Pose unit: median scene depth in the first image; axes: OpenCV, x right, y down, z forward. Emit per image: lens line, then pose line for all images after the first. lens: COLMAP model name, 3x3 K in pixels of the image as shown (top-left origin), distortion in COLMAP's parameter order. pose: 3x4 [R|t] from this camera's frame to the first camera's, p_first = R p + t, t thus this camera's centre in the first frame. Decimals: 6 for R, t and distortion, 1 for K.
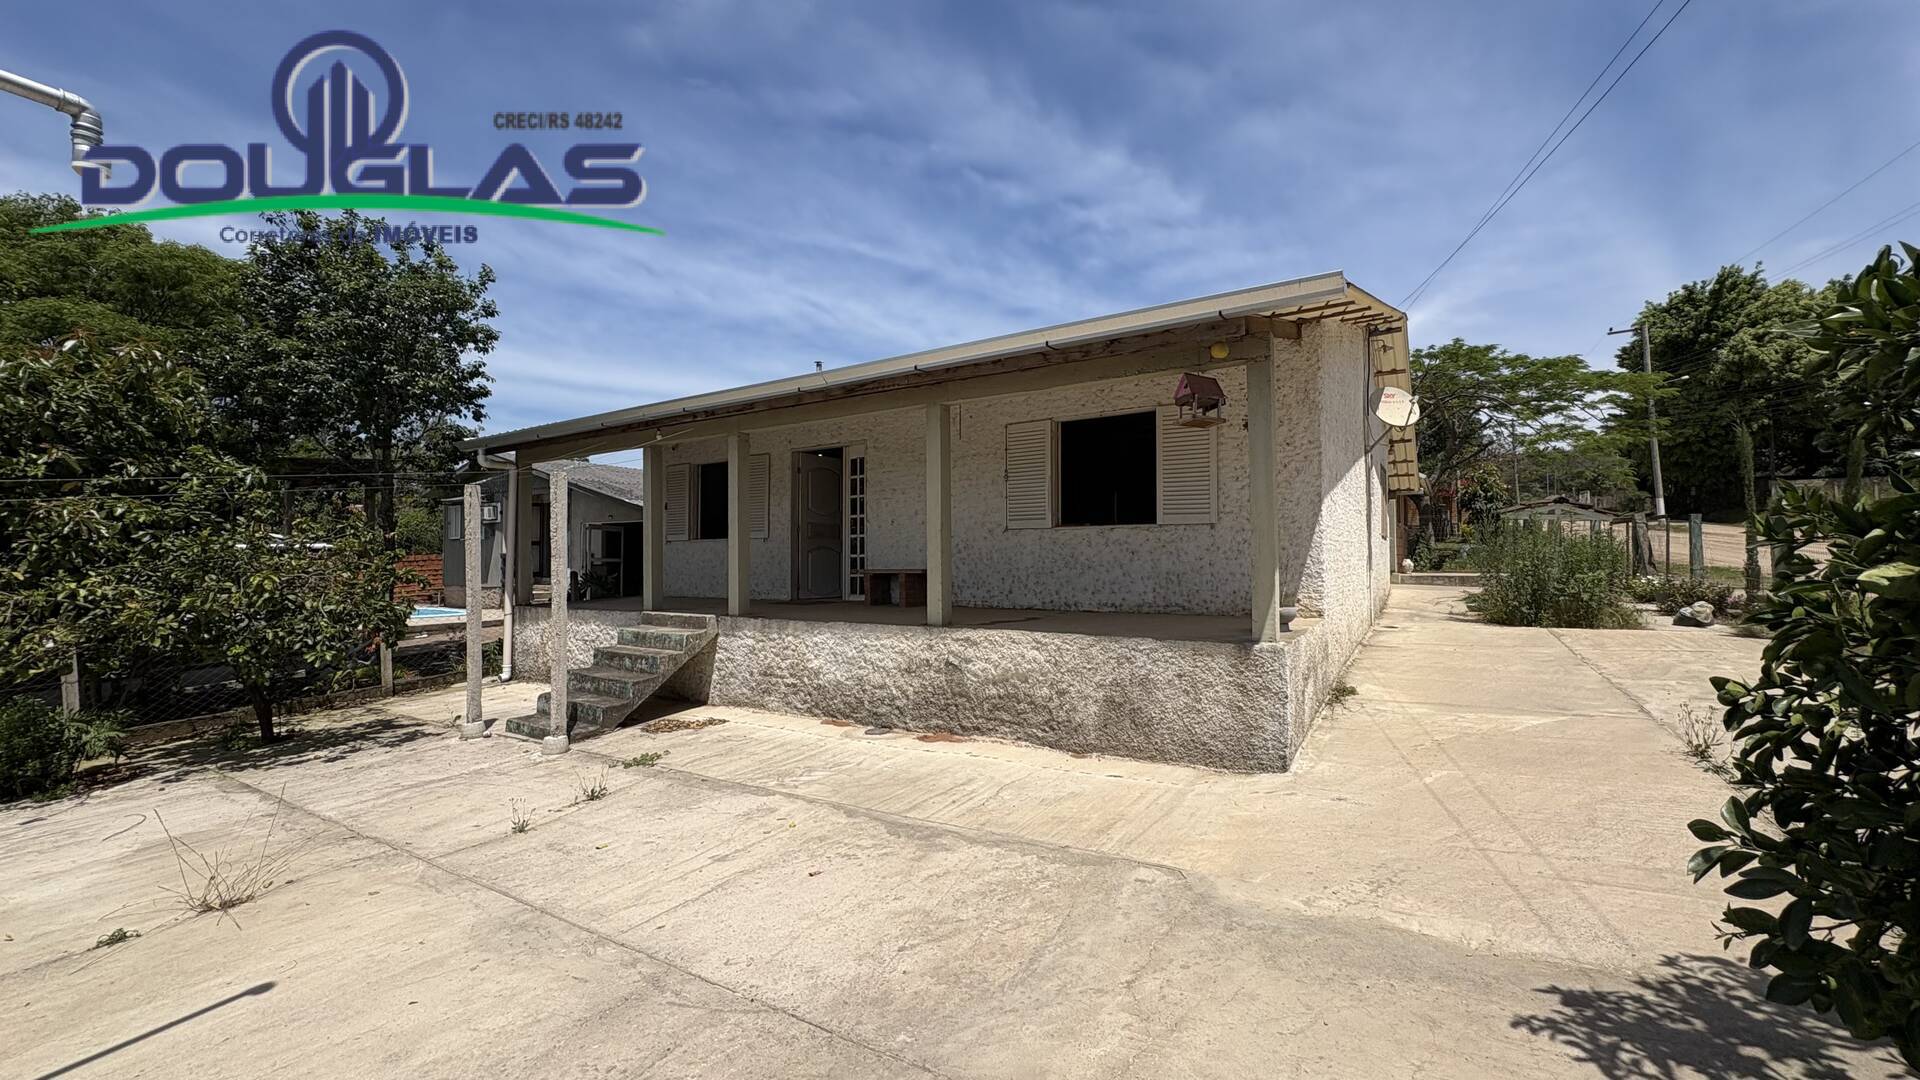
lens RADIAL K [[766.8, 0, 957.5], [0, 766.8, 542.5], [0, 0, 1]] dist [0.003628, 0.000475]
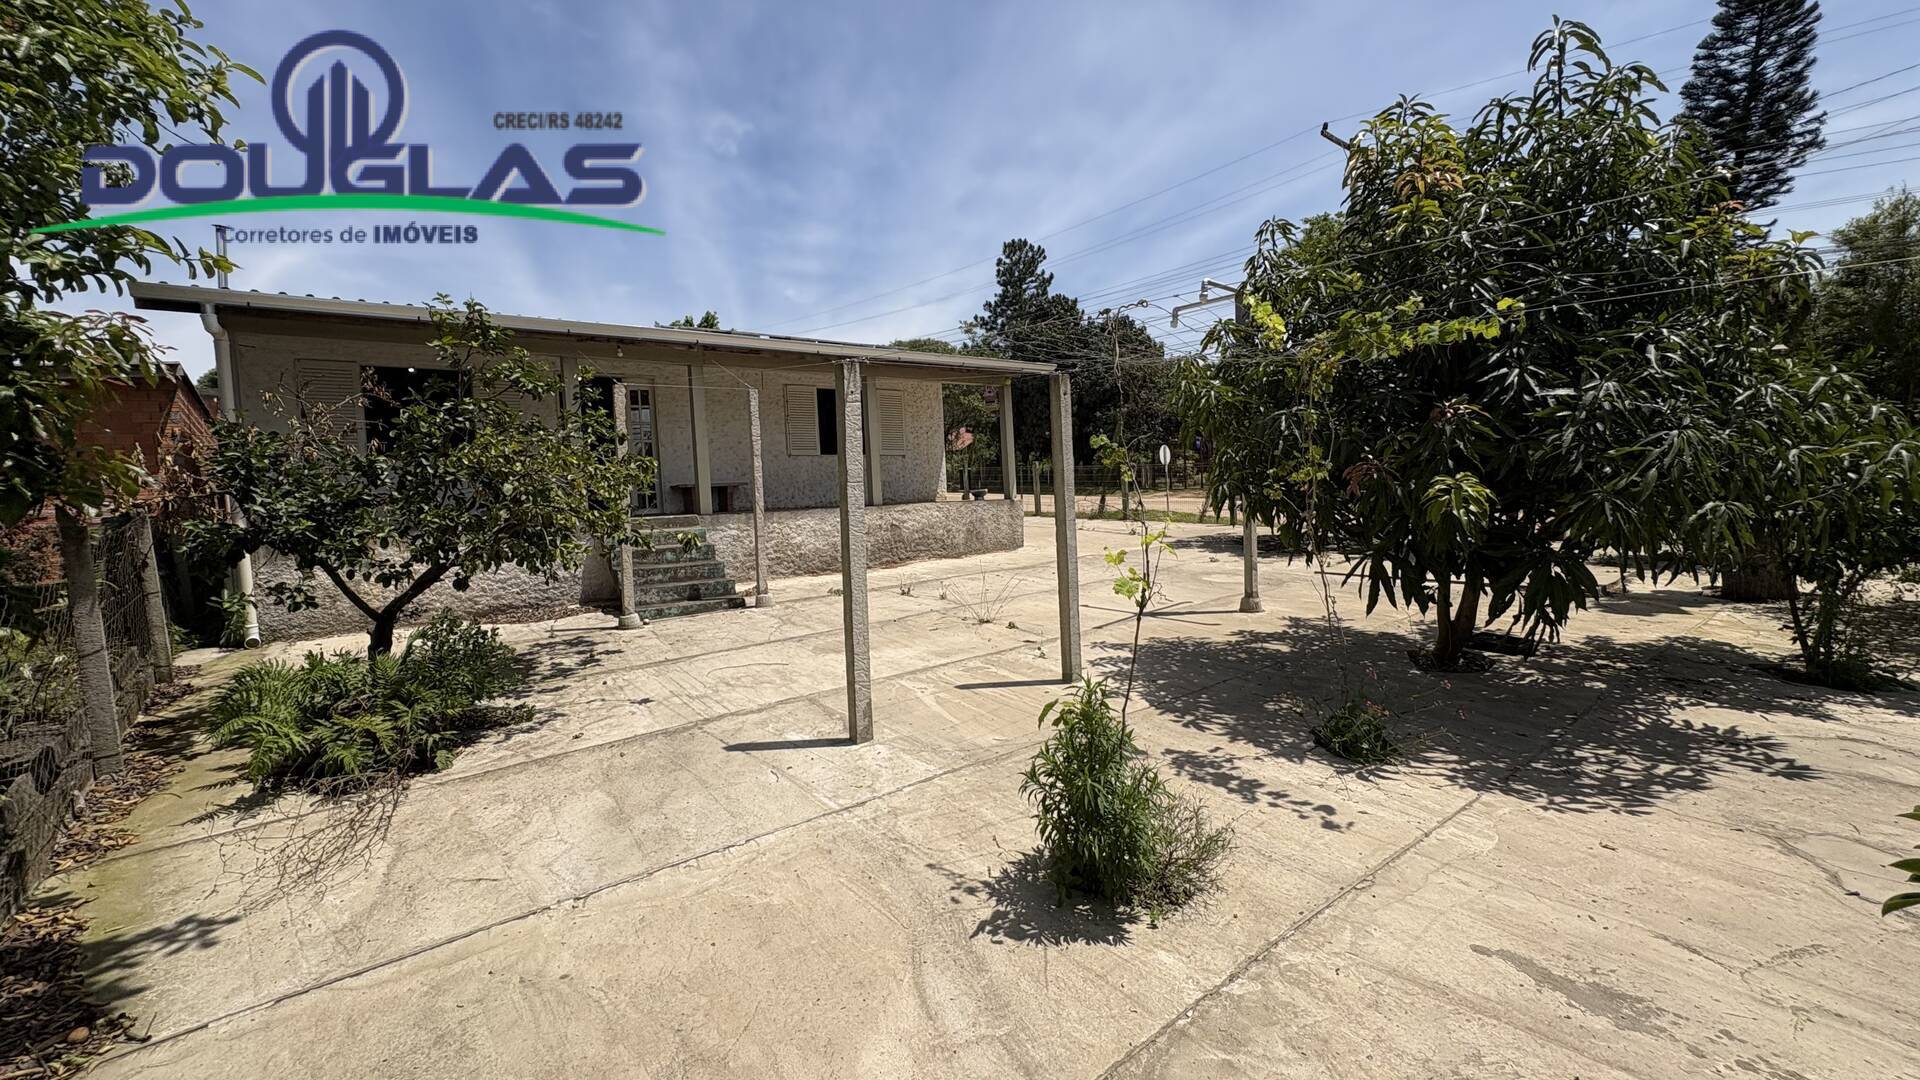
lens RADIAL K [[766.0, 0, 959.0], [0, 766.0, 538.6], [0, 0, 1]] dist [0.001454, 0.000479]
pose [[0.331242, -0.058252, 0.941746, -1.591159], [0.025872, 0.998278, 0.052649, 0.095104], [-0.943191, 0.006925, 0.332178, 0.248090]]
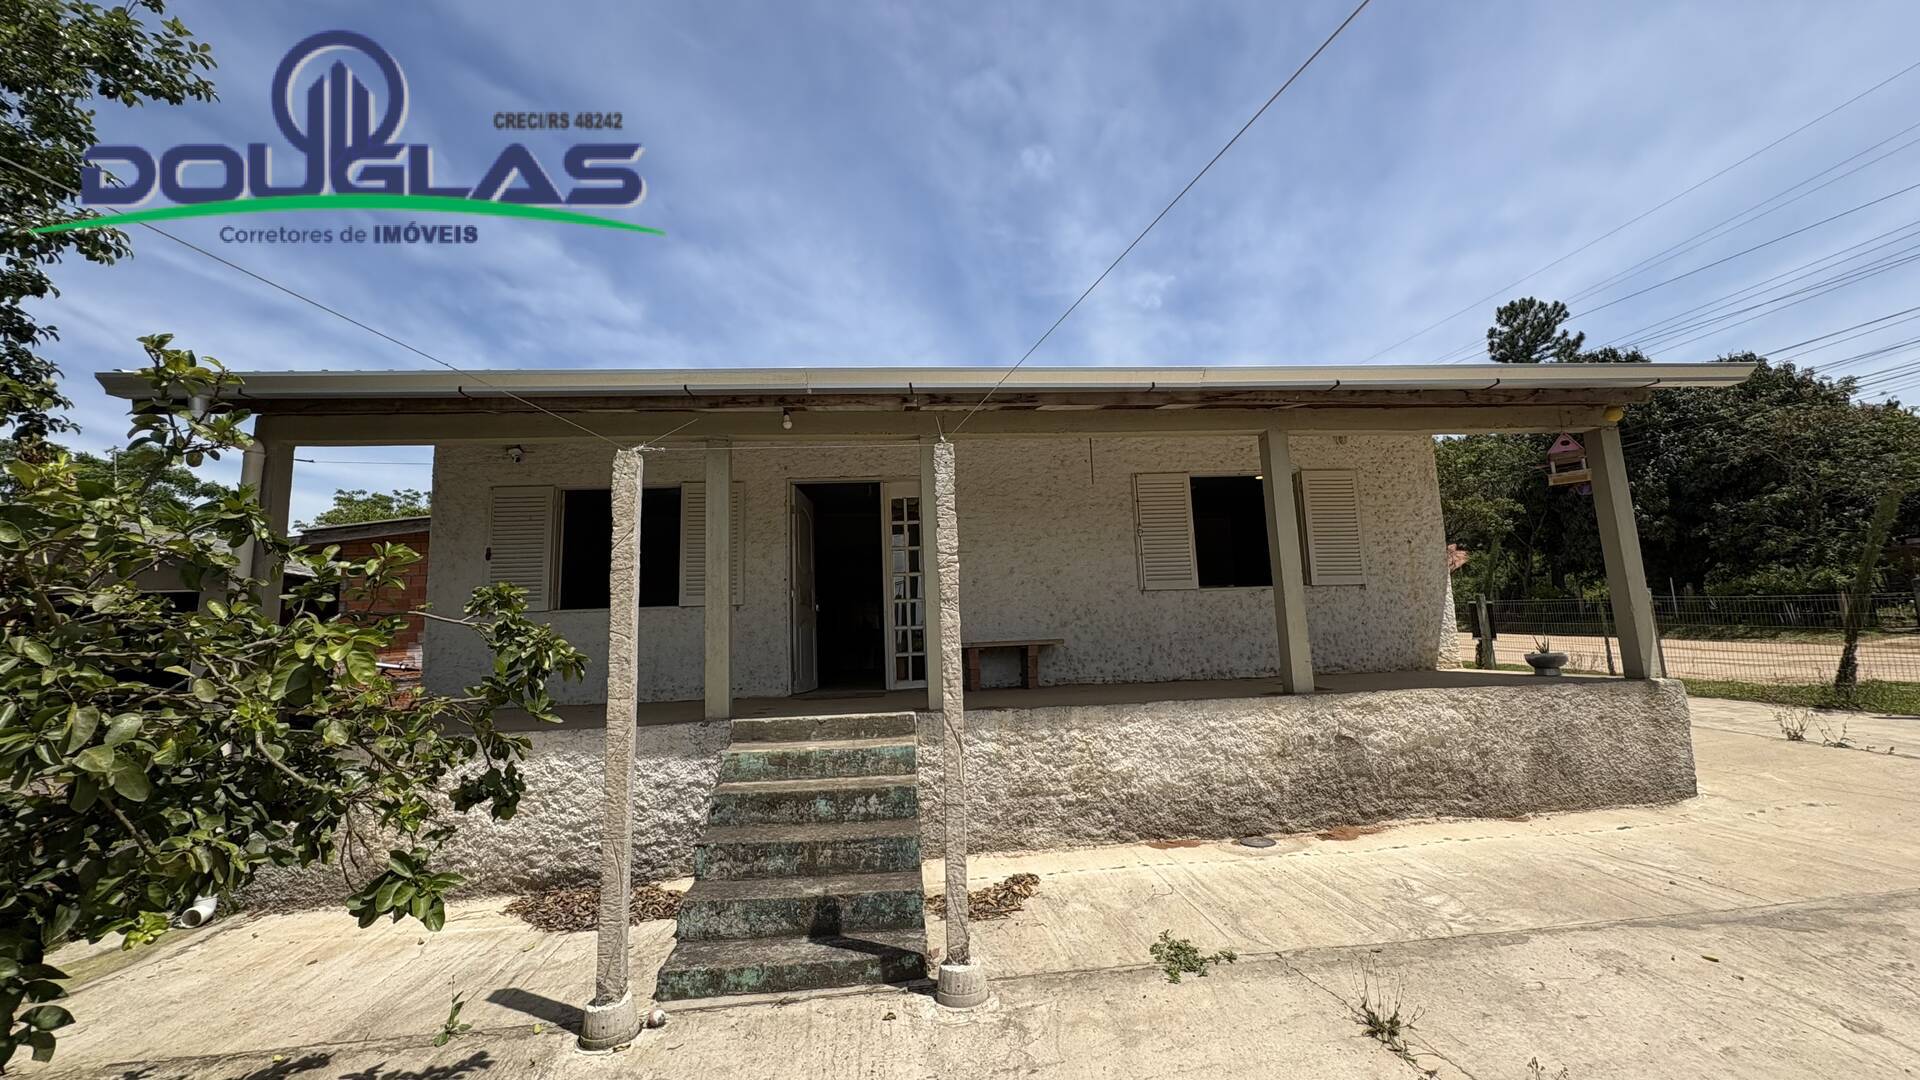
lens RADIAL K [[766.0, 0, 959.0], [0, 766.0, 538.6], [0, 0, 1]] dist [0.001454, 0.000479]
pose [[0.783511, 0.067183, 0.617736, -0.827565], [0.017854, 0.991293, -0.130455, 0.043865], [-0.621122, 0.113242, 0.775490, 0.569101]]
